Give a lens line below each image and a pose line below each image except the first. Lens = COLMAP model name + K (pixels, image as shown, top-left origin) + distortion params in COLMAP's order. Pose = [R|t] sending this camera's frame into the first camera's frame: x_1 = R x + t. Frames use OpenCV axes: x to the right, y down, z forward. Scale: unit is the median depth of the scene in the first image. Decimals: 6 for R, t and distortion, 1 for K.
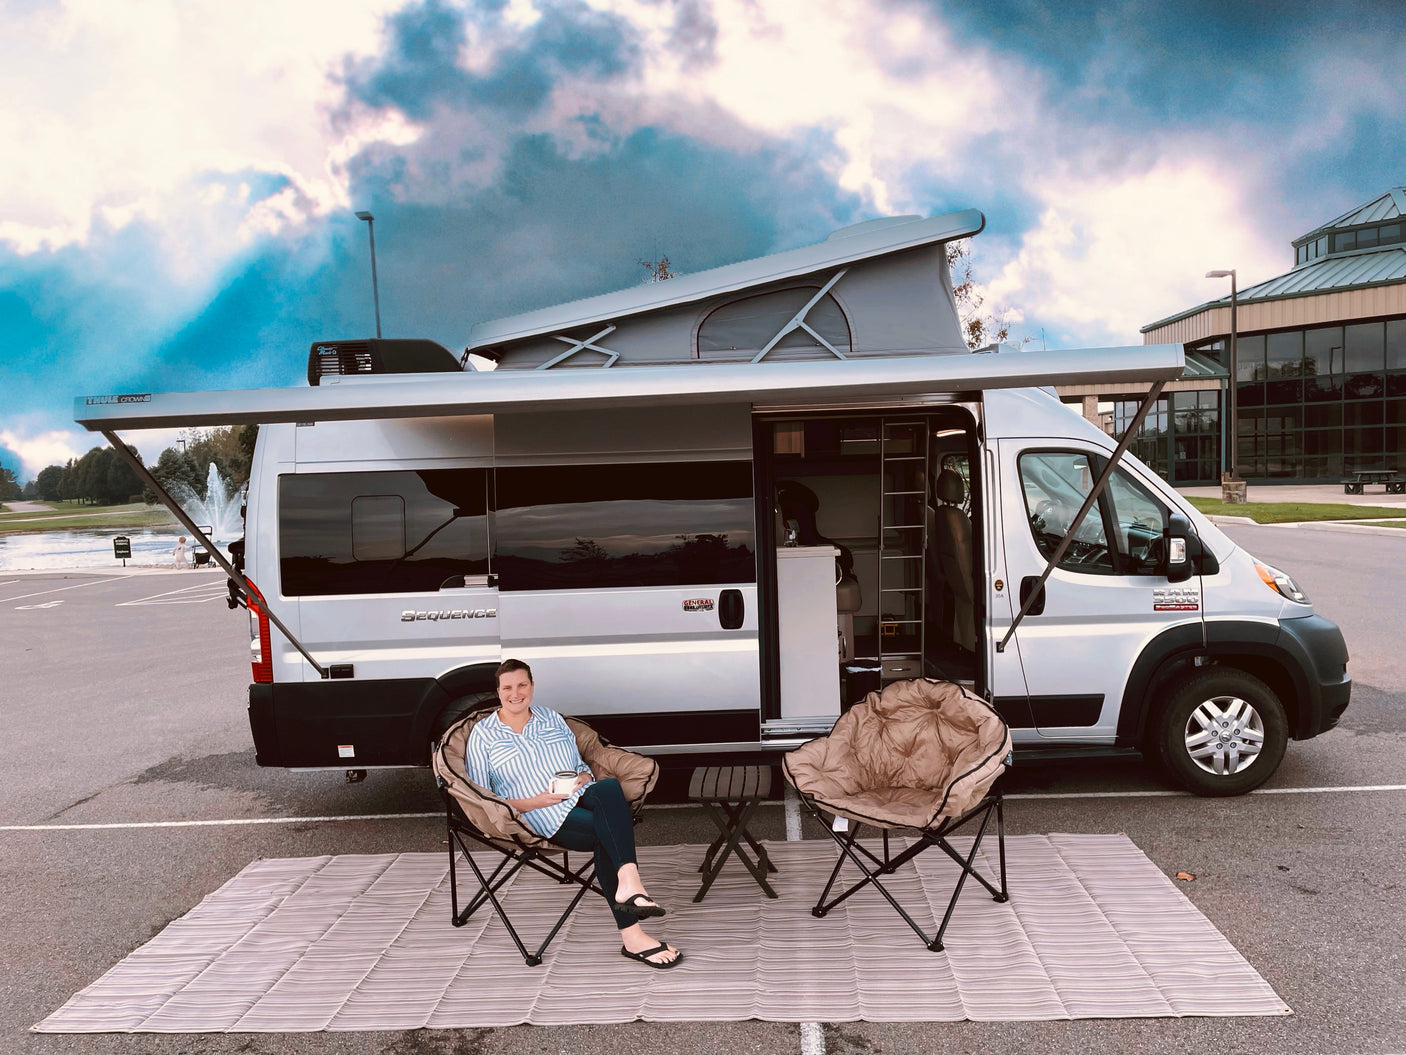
lens RADIAL K [[993.9, 0, 703.0], [0, 993.9, 527.5], [0, 0, 1]] dist [0.057795, -0.001011]
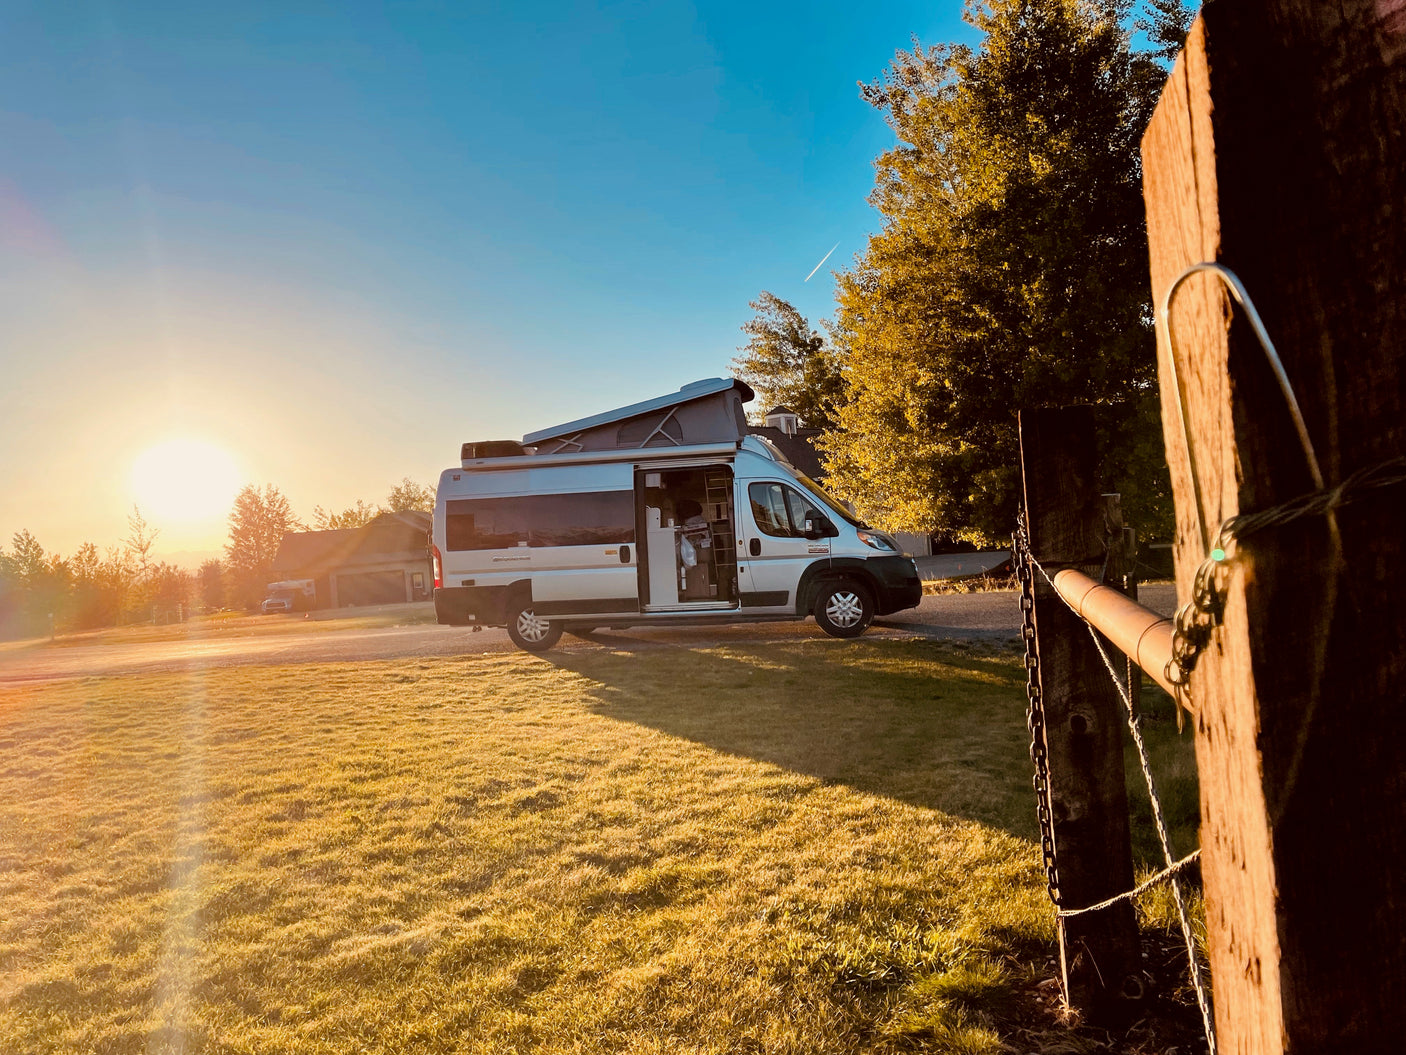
lens RADIAL K [[993.9, 0, 703.0], [0, 993.9, 527.5], [0, 0, 1]] dist [0.057795, -0.001011]
pose [[0.979577, -0.016362, -0.200405, 0.659257], [0.009332, 0.999309, -0.035973, 0.102617], [0.200855, 0.033368, 0.979053, -1.215563]]
